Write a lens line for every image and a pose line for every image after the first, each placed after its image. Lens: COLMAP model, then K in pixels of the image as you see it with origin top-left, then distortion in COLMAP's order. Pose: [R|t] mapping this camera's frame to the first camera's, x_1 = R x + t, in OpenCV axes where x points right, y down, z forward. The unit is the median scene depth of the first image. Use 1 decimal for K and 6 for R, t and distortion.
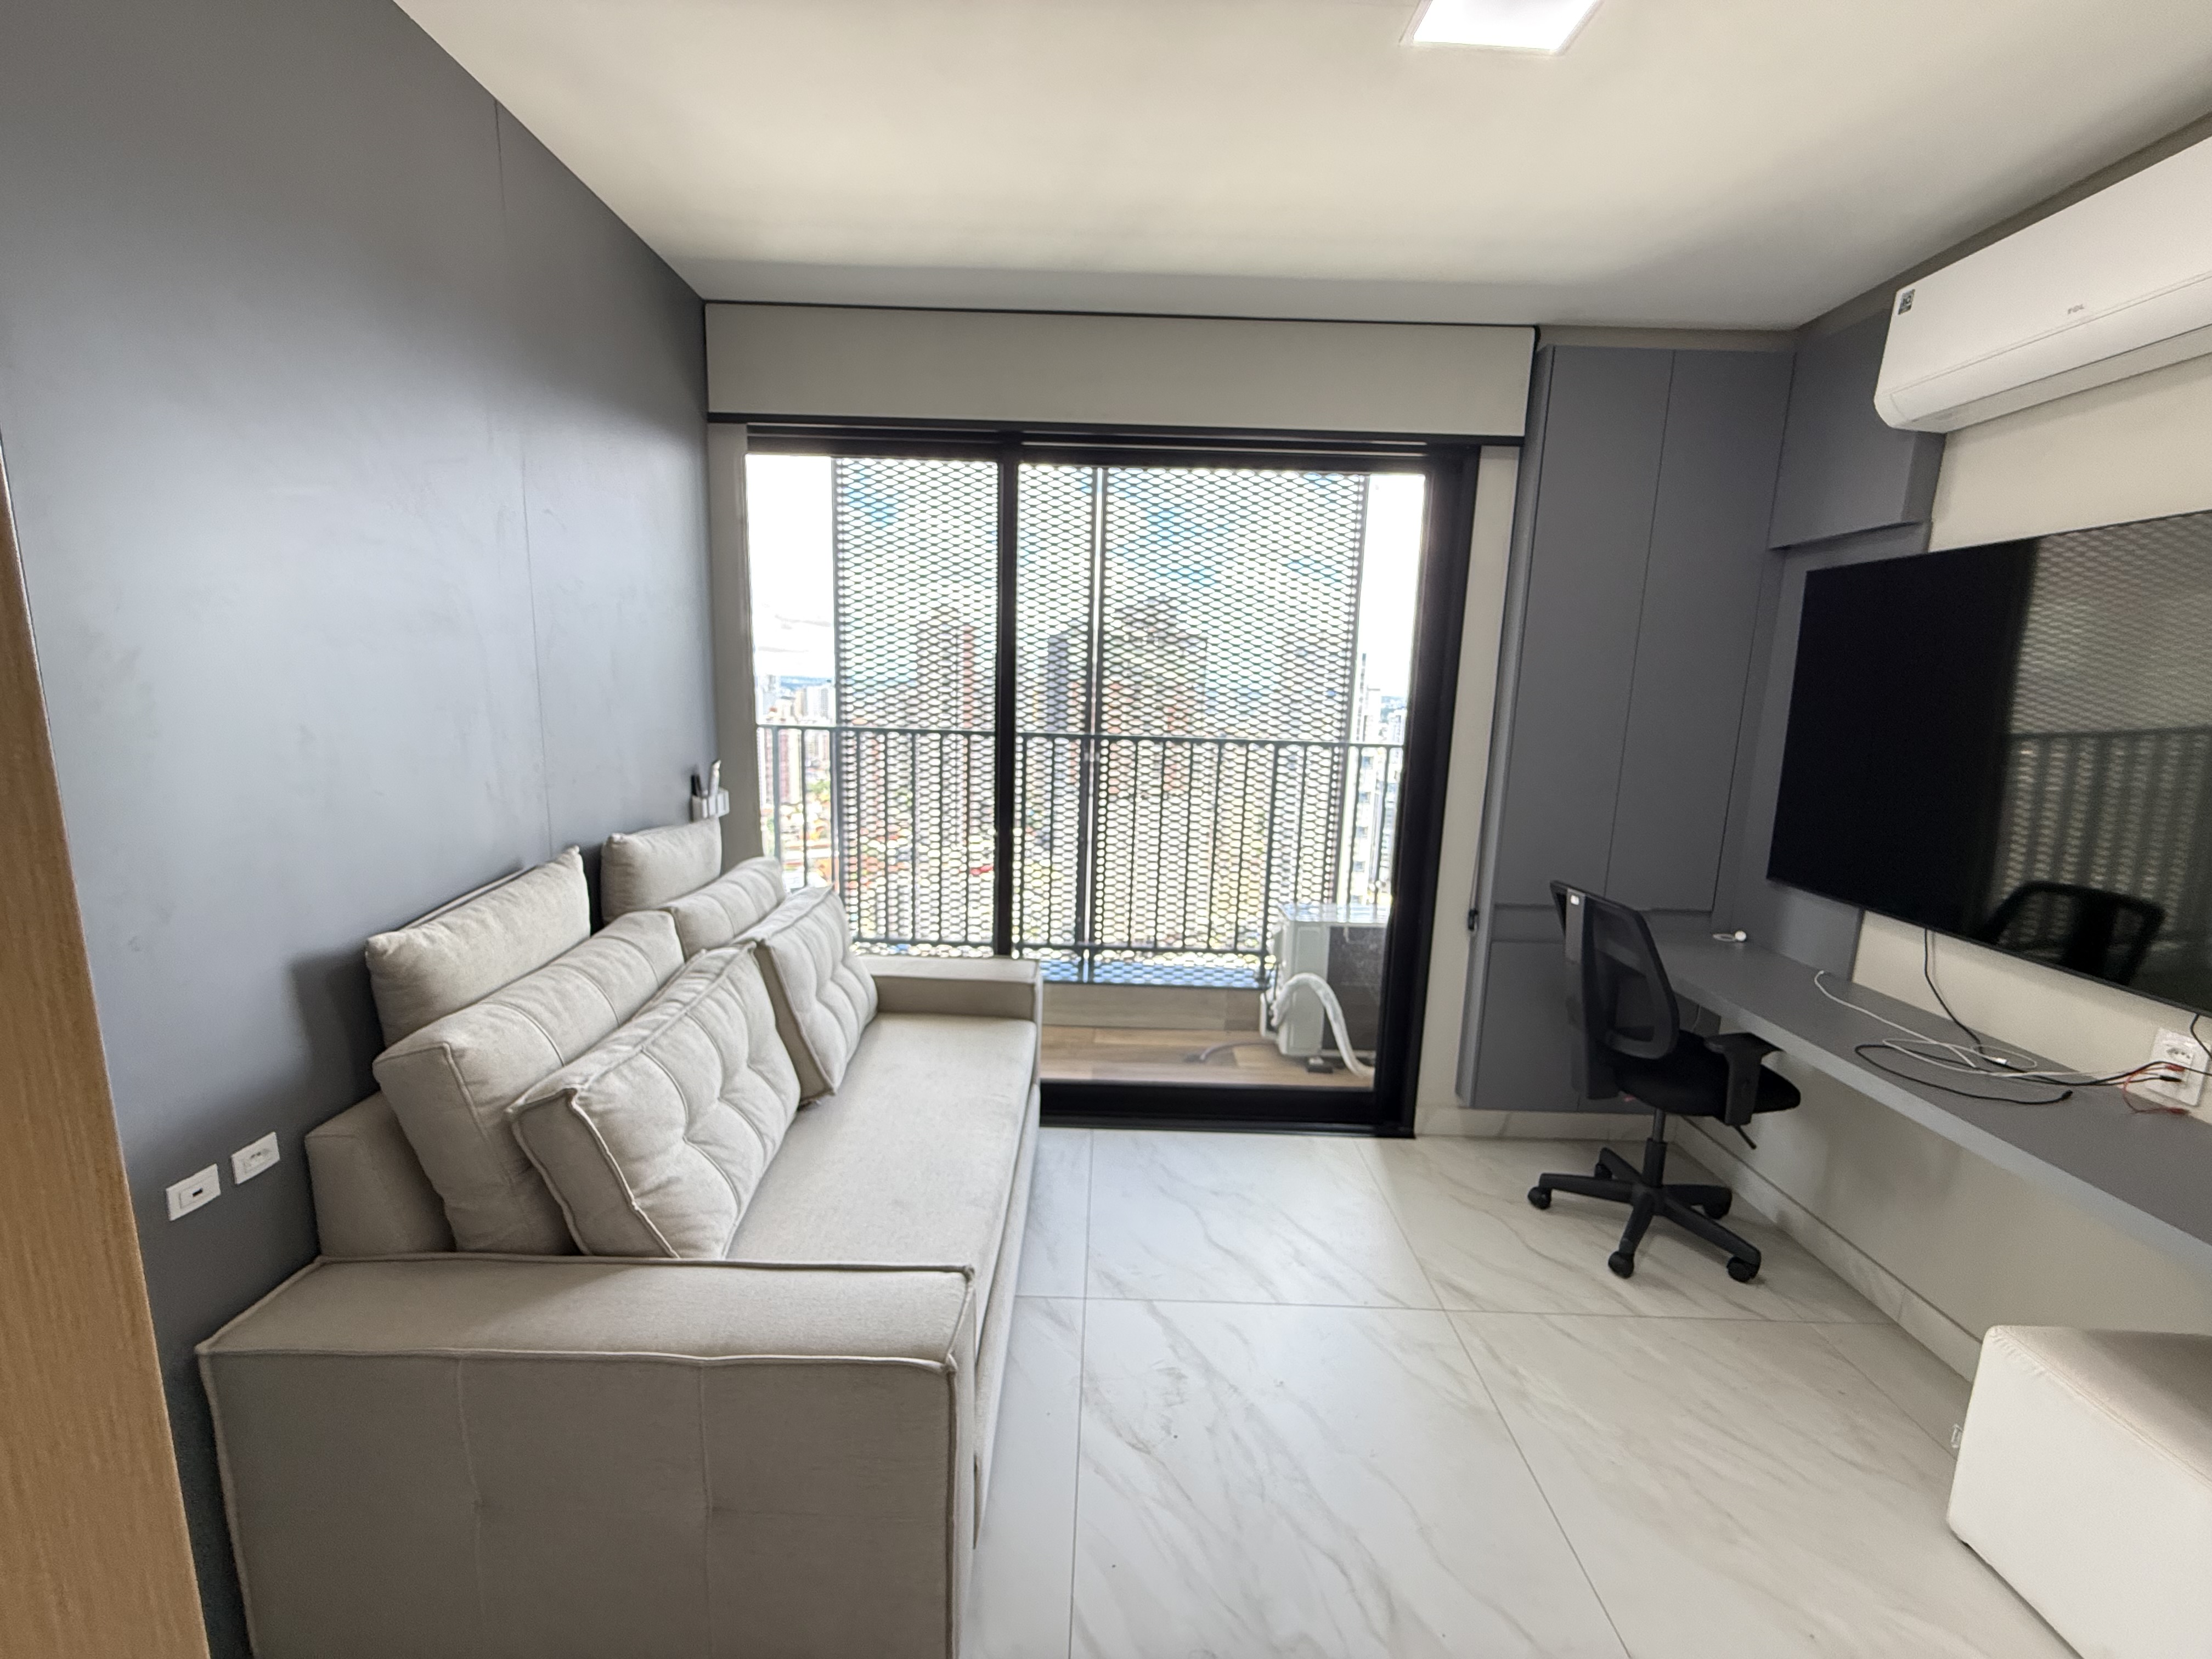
lens RADIAL K [[887.3, 0, 1101.5], [0, 887.3, 829.9], [0, 0, 1]] dist [-0.003102, 0.000261]
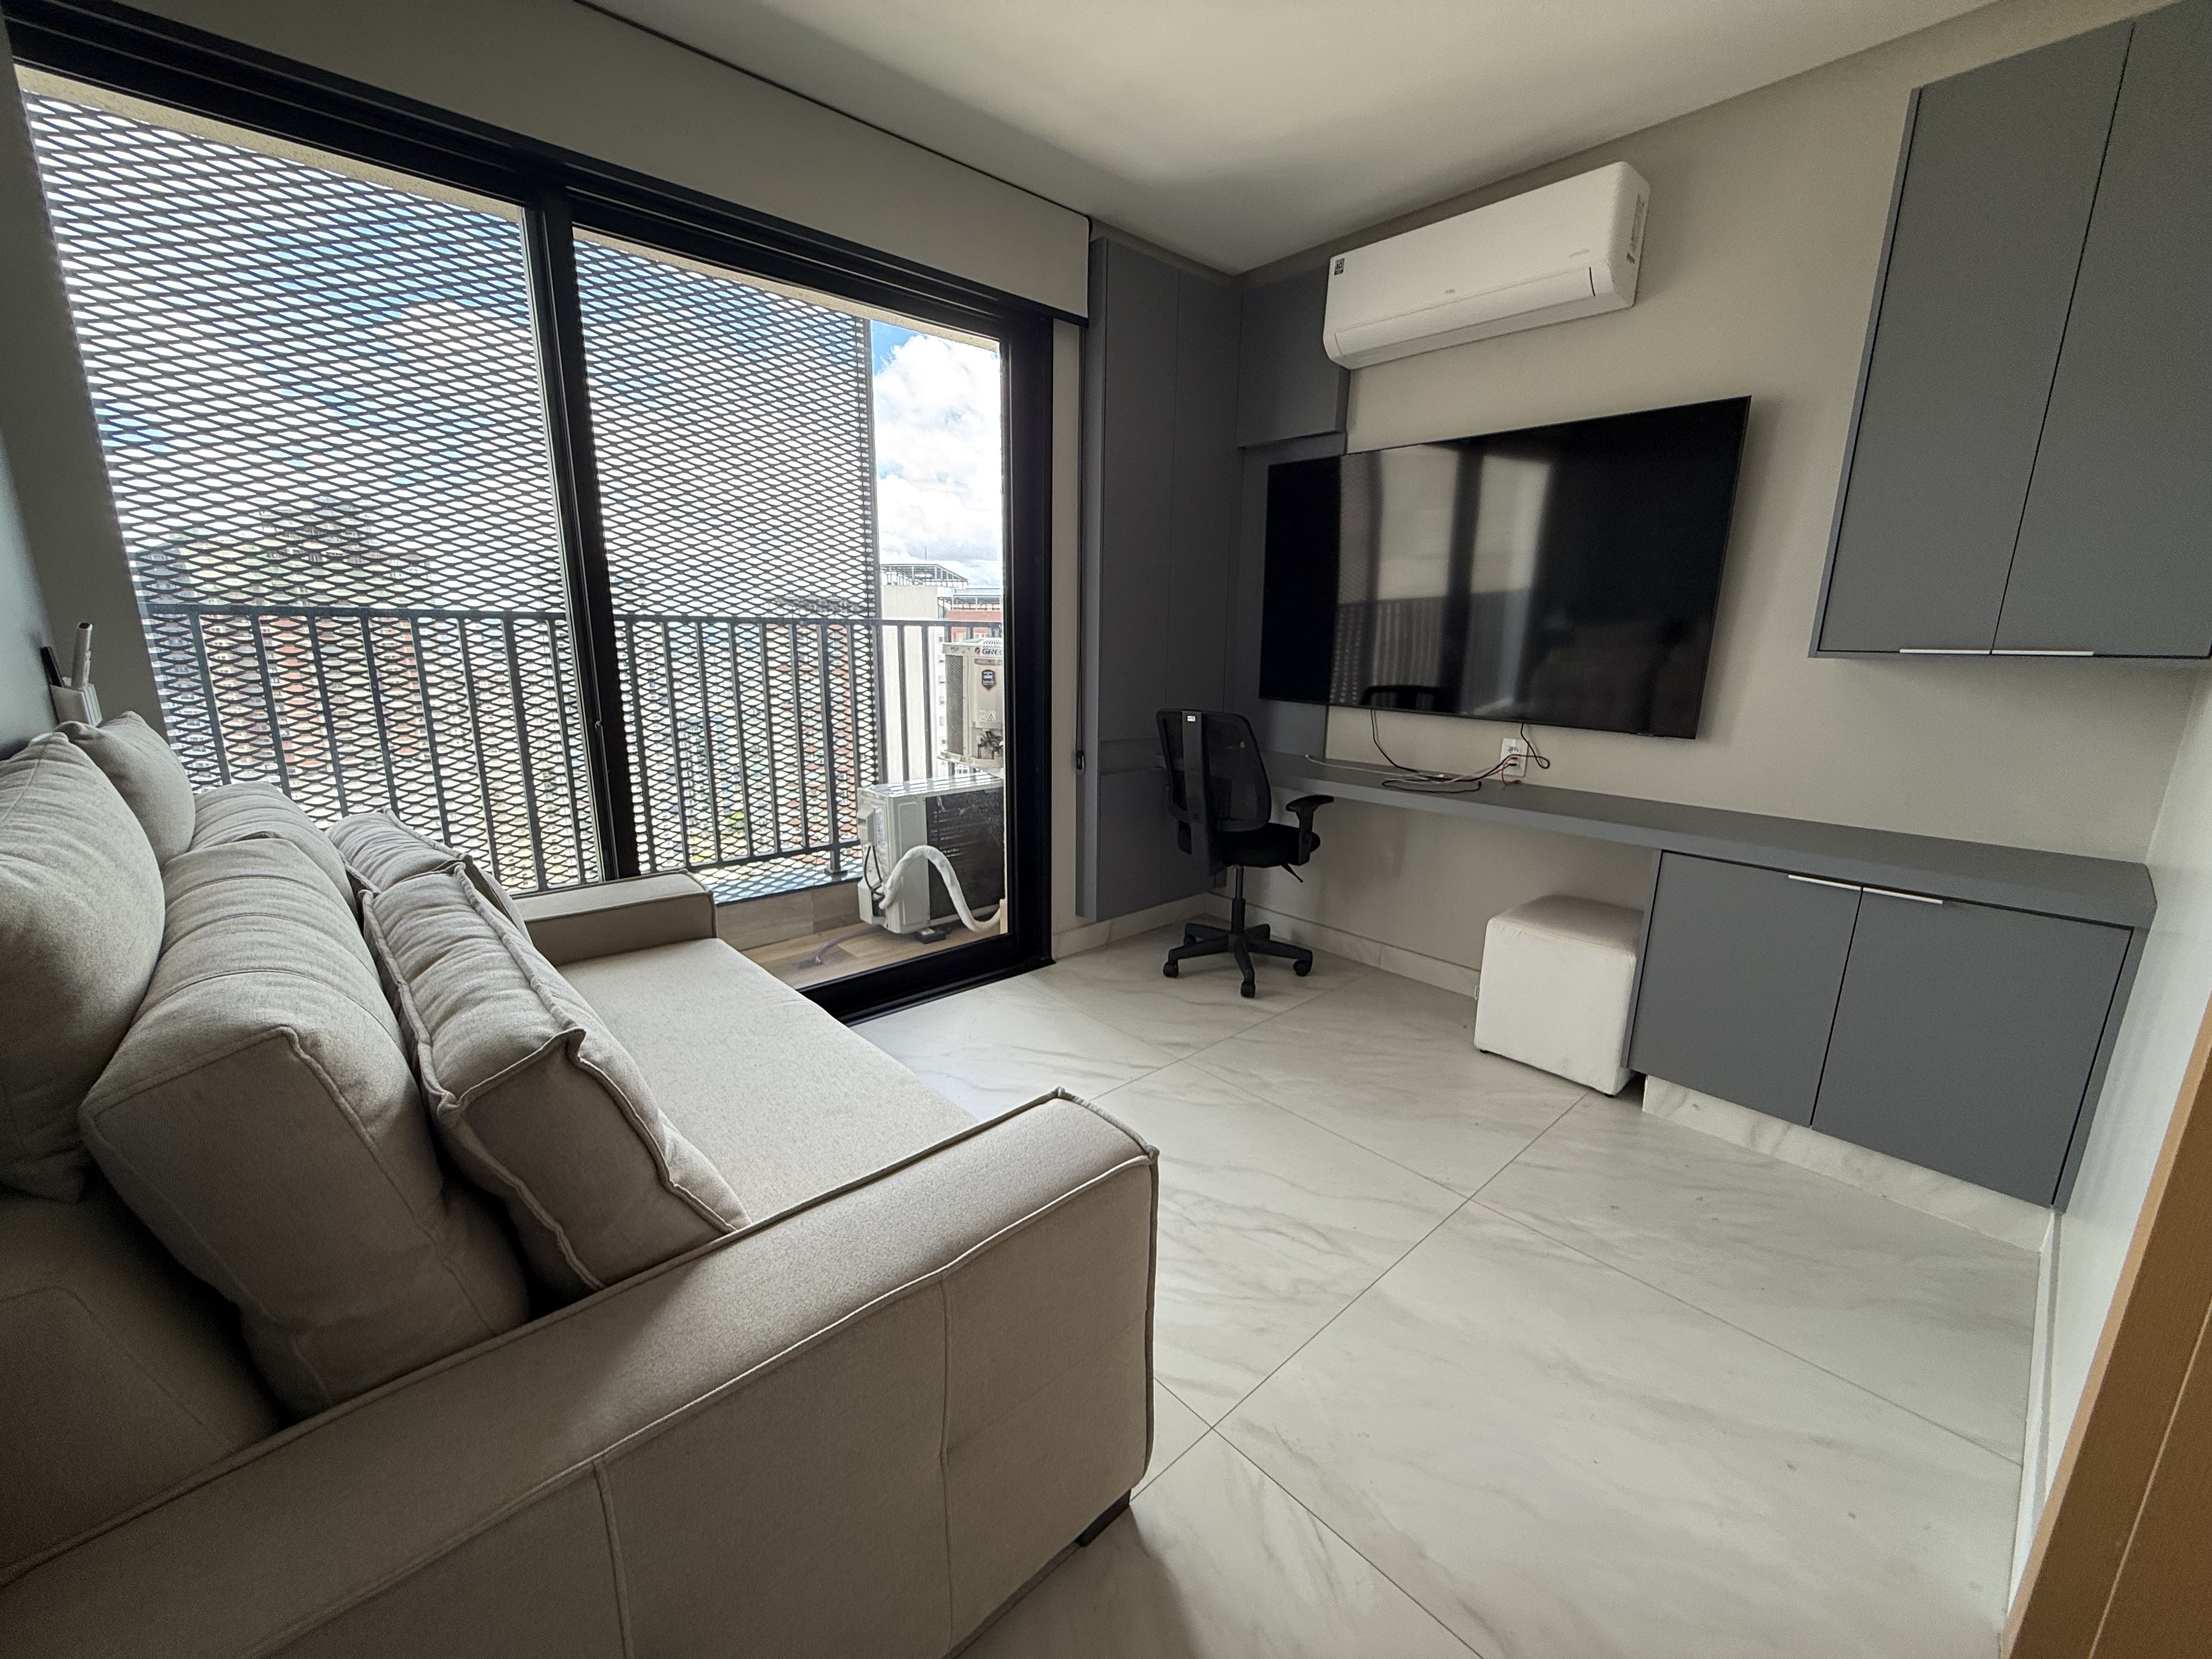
lens RADIAL K [[887.3, 0, 1104.6], [0, 887.3, 832.0], [0, 0, 1]] dist [-0.003102, 0.000261]
pose [[0.729595, -0.170418, 0.662306, -0.361628], [0.118363, 0.985305, 0.123140, 0.061516], [-0.673559, -0.011450, 0.739045, 0.148102]]
